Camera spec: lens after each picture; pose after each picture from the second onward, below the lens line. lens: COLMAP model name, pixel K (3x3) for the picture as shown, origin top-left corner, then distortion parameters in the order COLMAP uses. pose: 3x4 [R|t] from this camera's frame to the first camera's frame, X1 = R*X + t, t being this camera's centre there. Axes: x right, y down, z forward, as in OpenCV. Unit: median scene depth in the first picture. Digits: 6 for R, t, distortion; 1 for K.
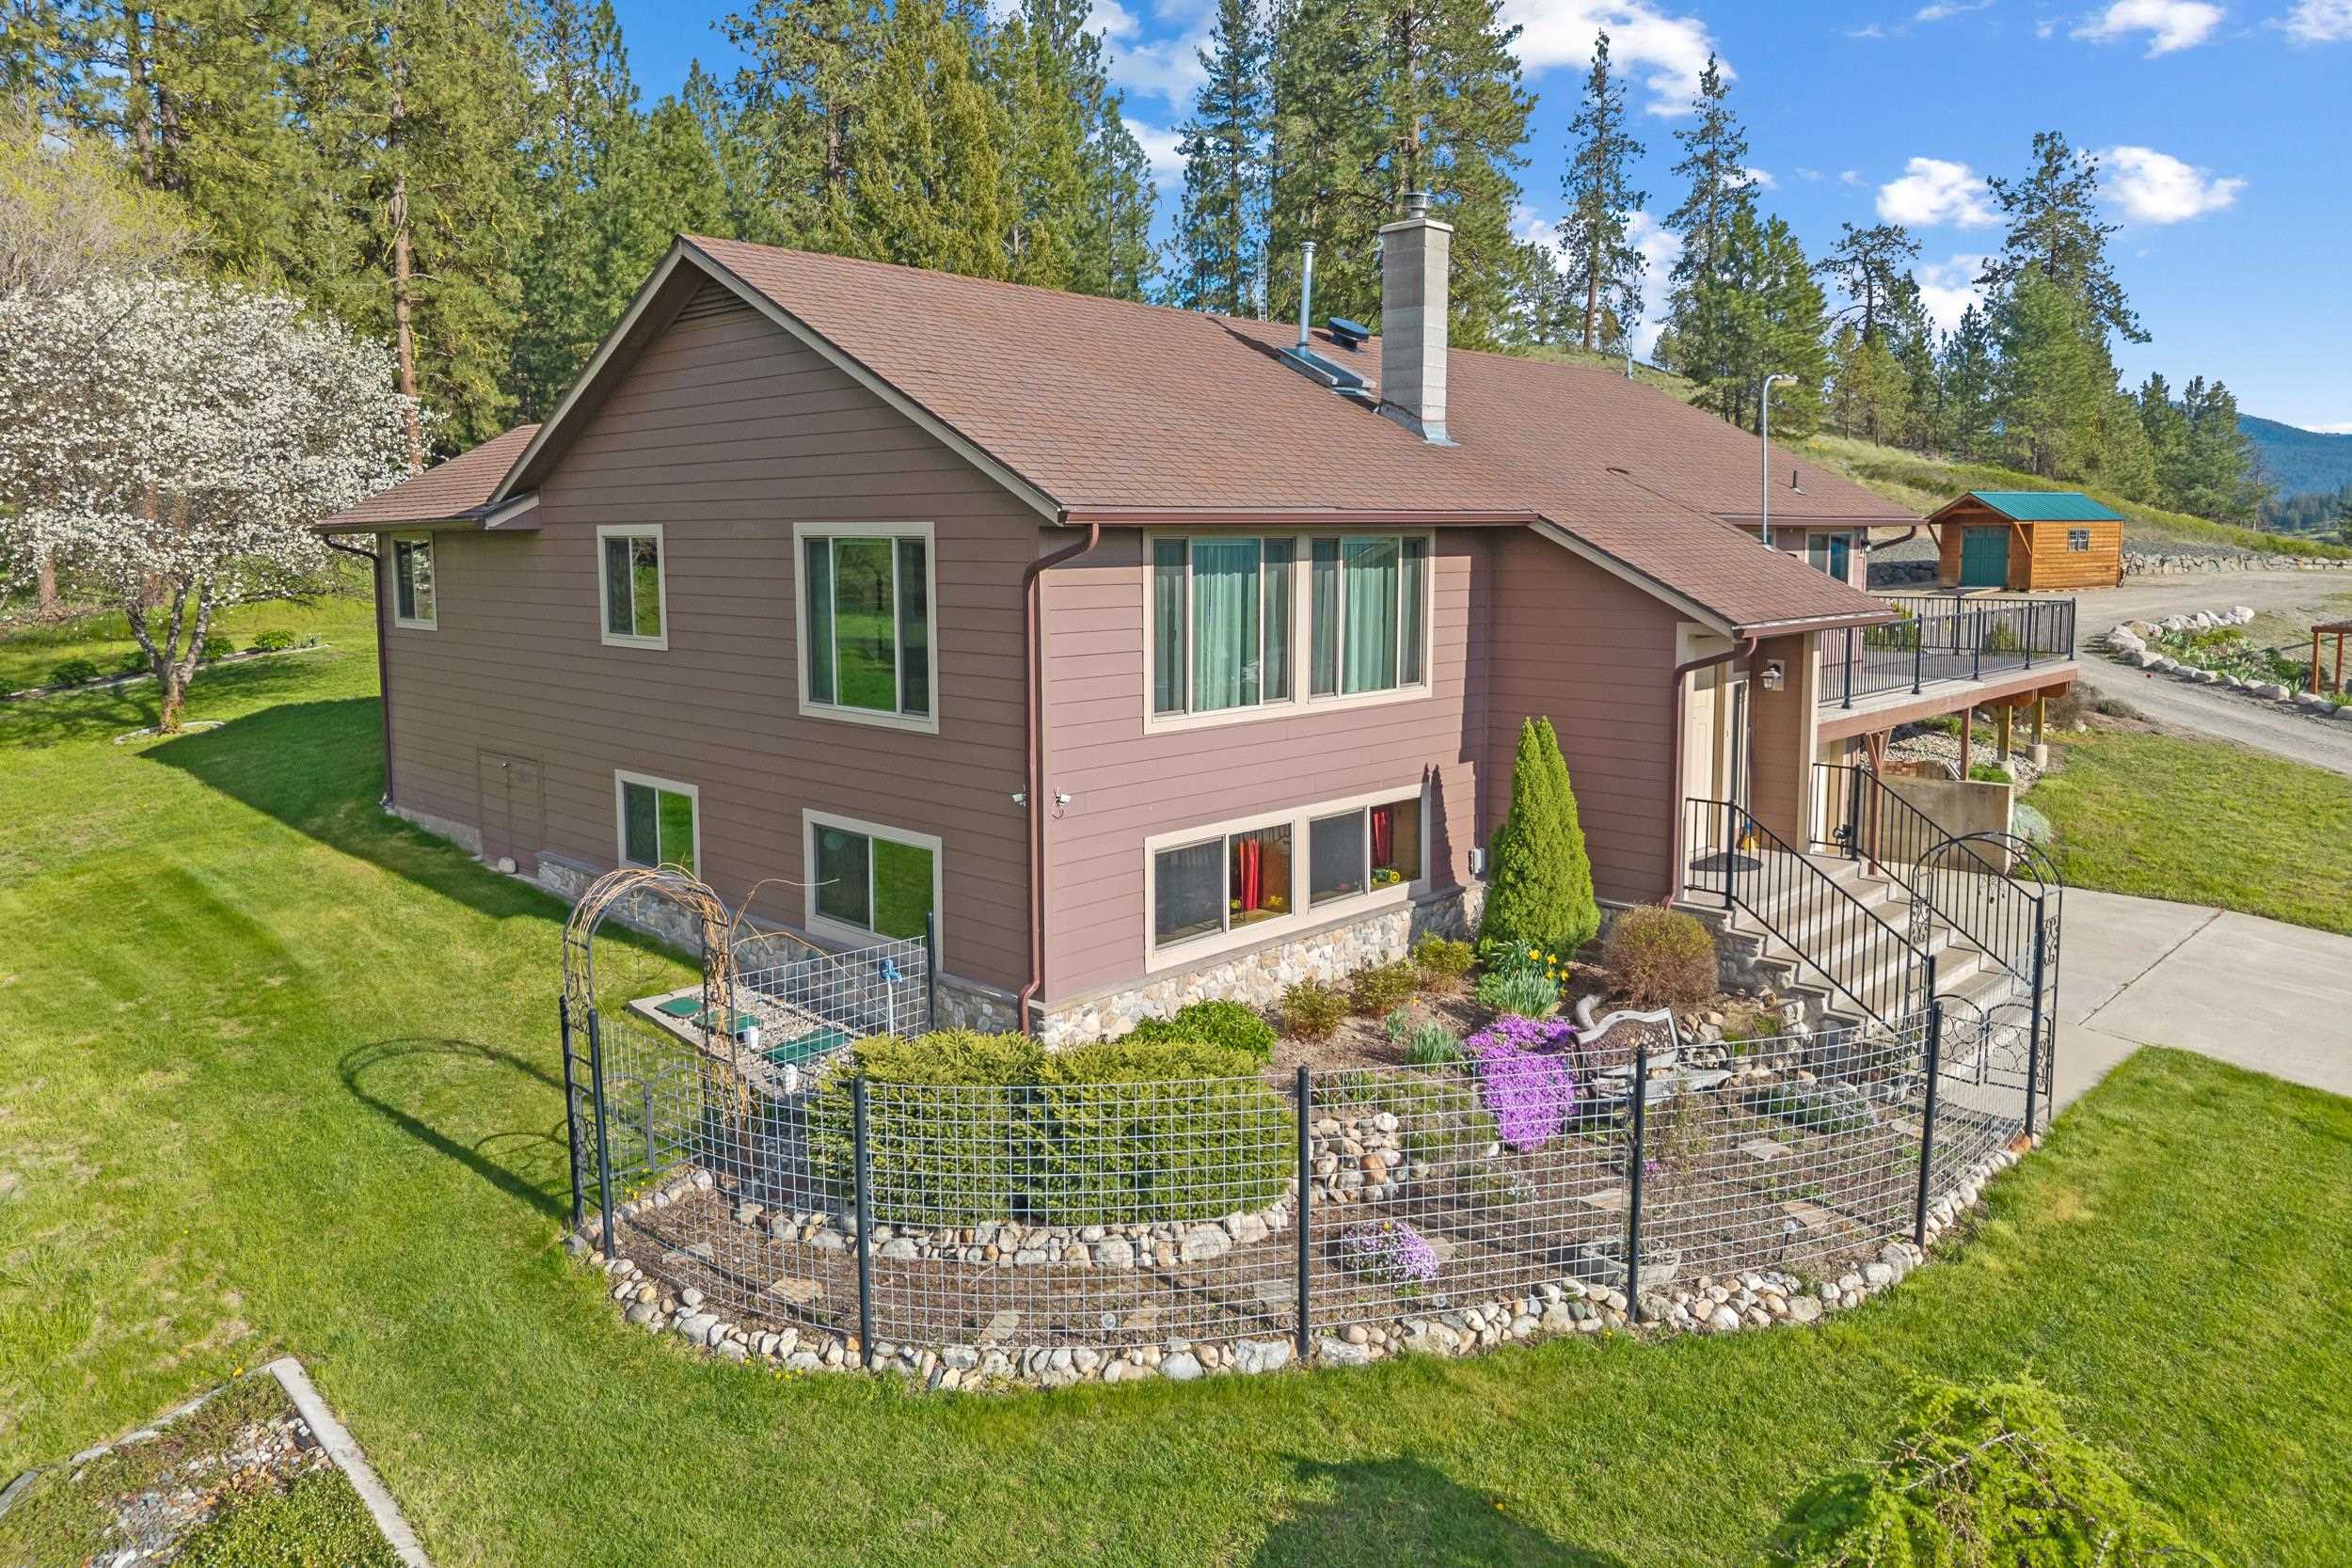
lens RADIAL K [[1581.3, 0, 1177.4], [0, 1581.3, 777.9], [0, 0, 1]] dist [-0.002788, 0.001749]
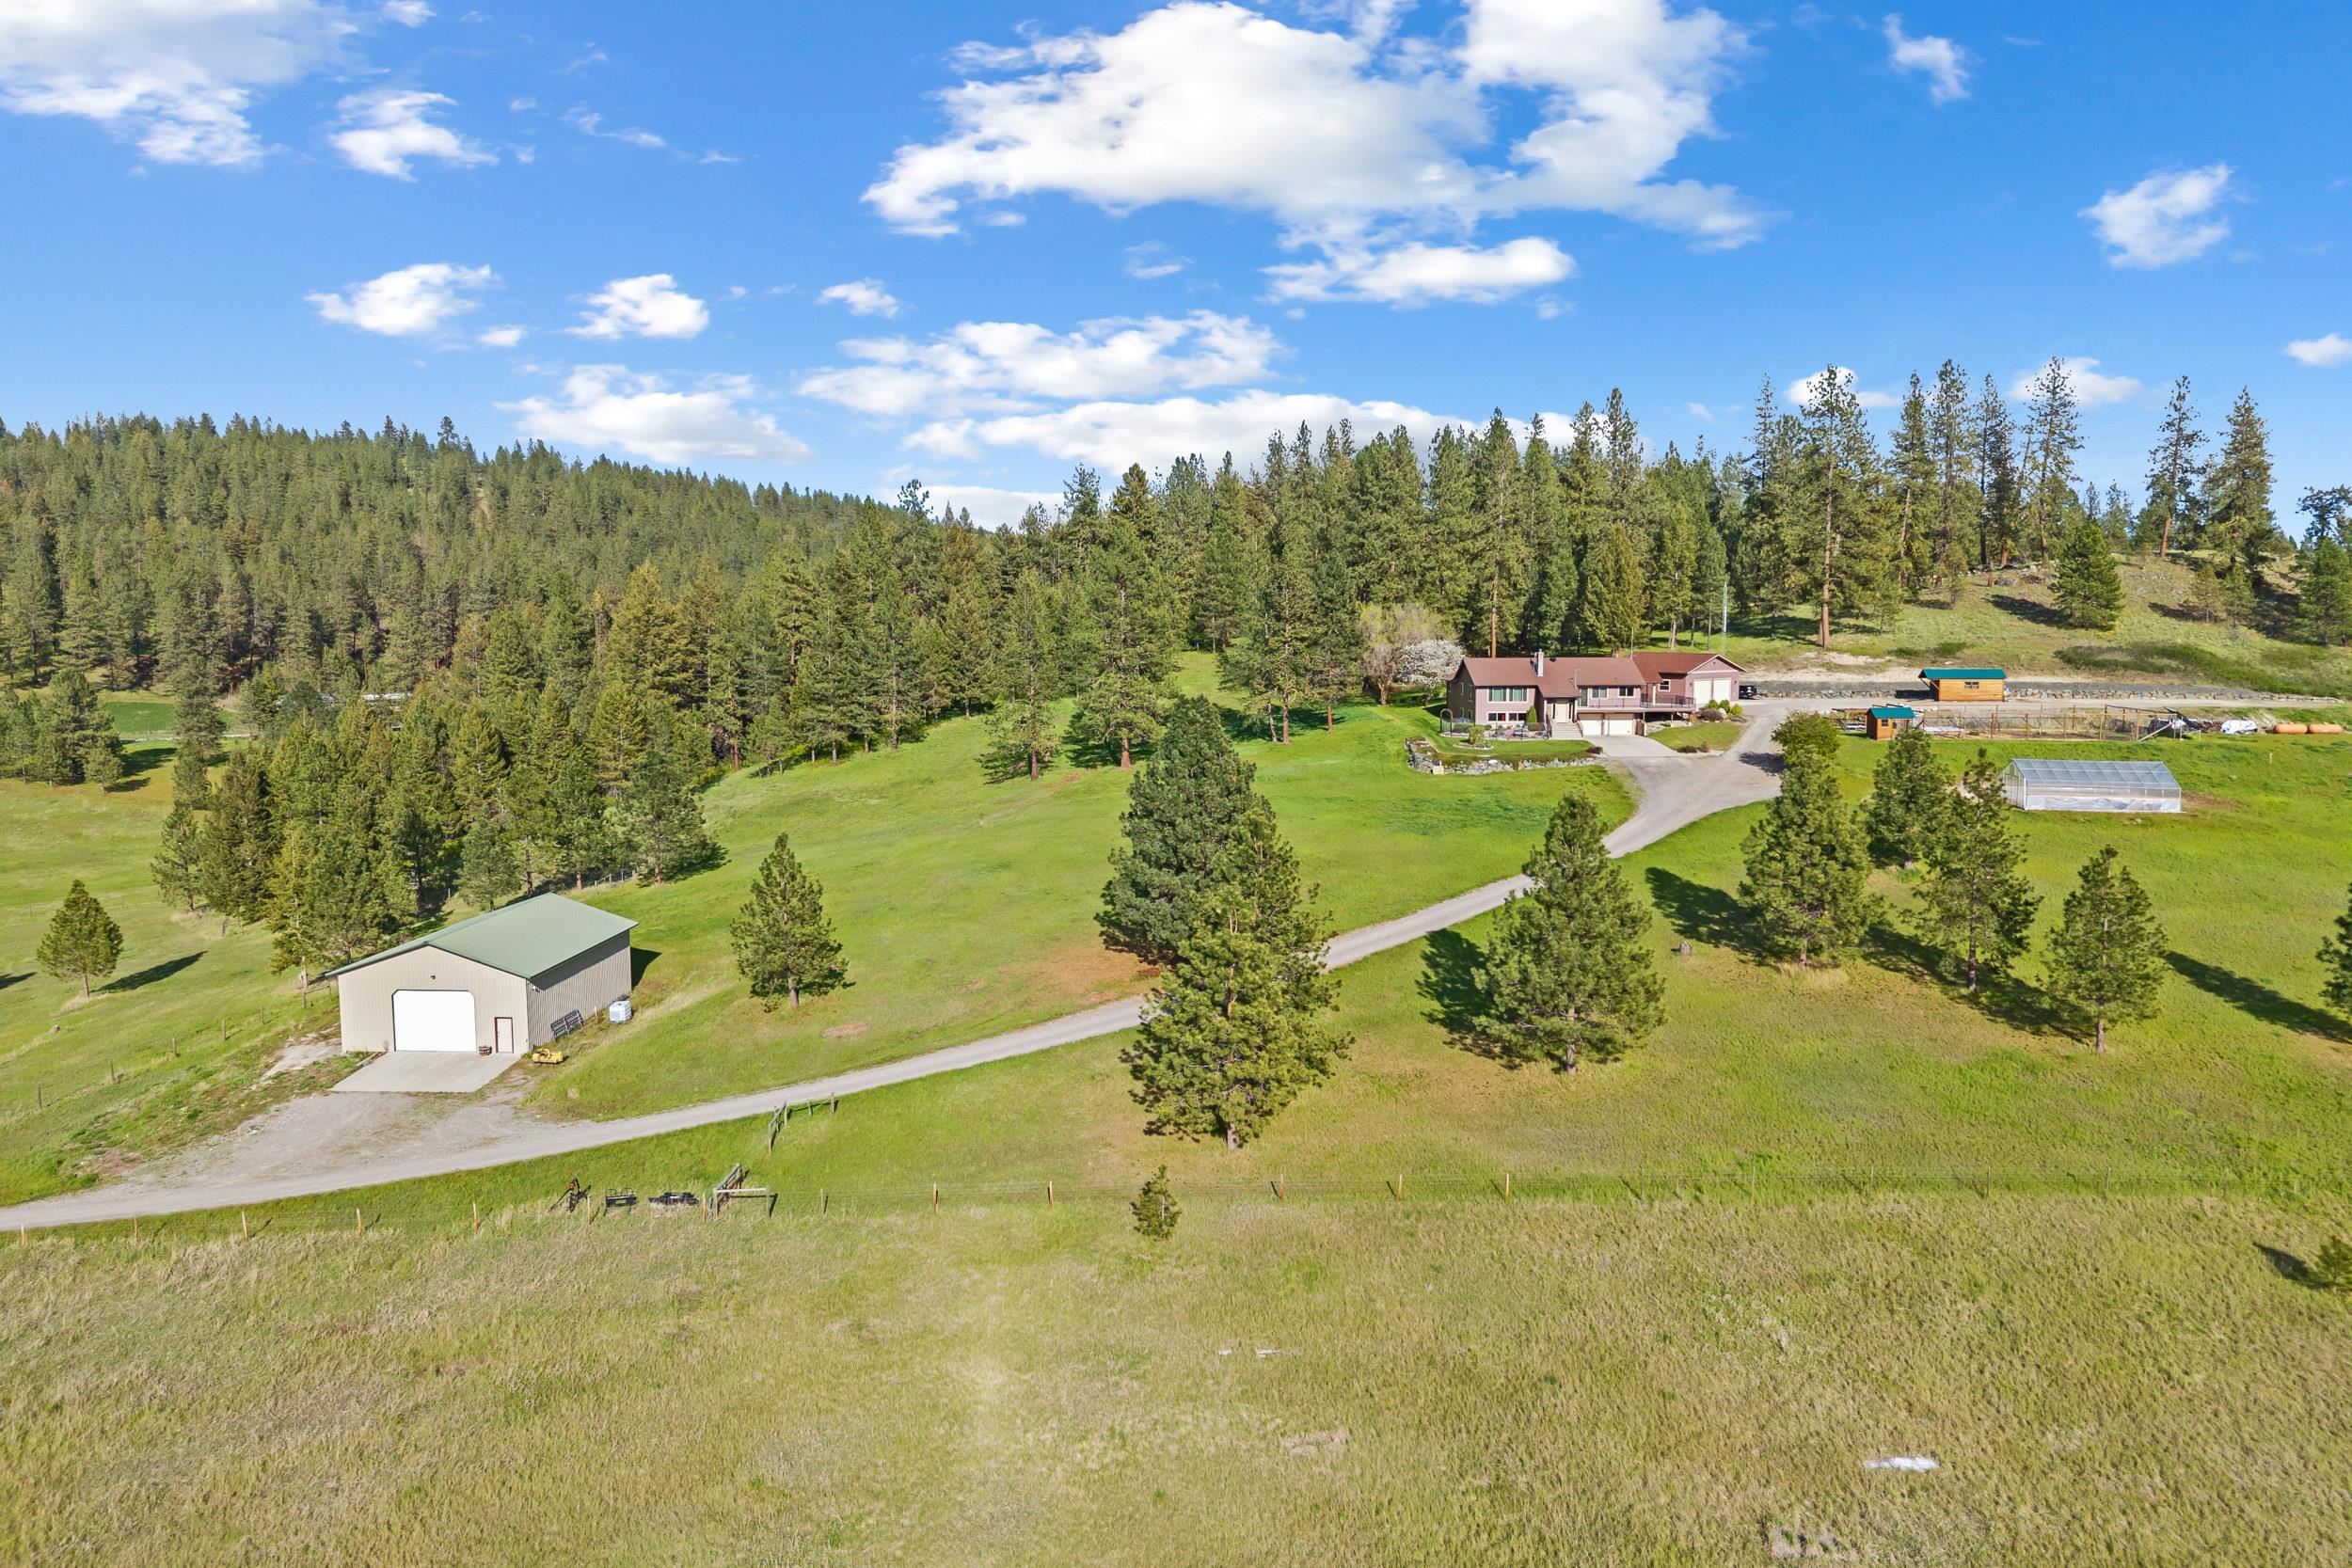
lens RADIAL K [[1581.3, 0, 1191.4], [0, 1581.3, 792.4], [0, 0, 1]] dist [-0.002788, 0.001749]
pose [[0.734087, 0.051262, -0.677118, 3.204677], [-0.077383, 0.996966, -0.008417, 0.465522], [0.674632, 0.058576, 0.735827, -4.604092]]
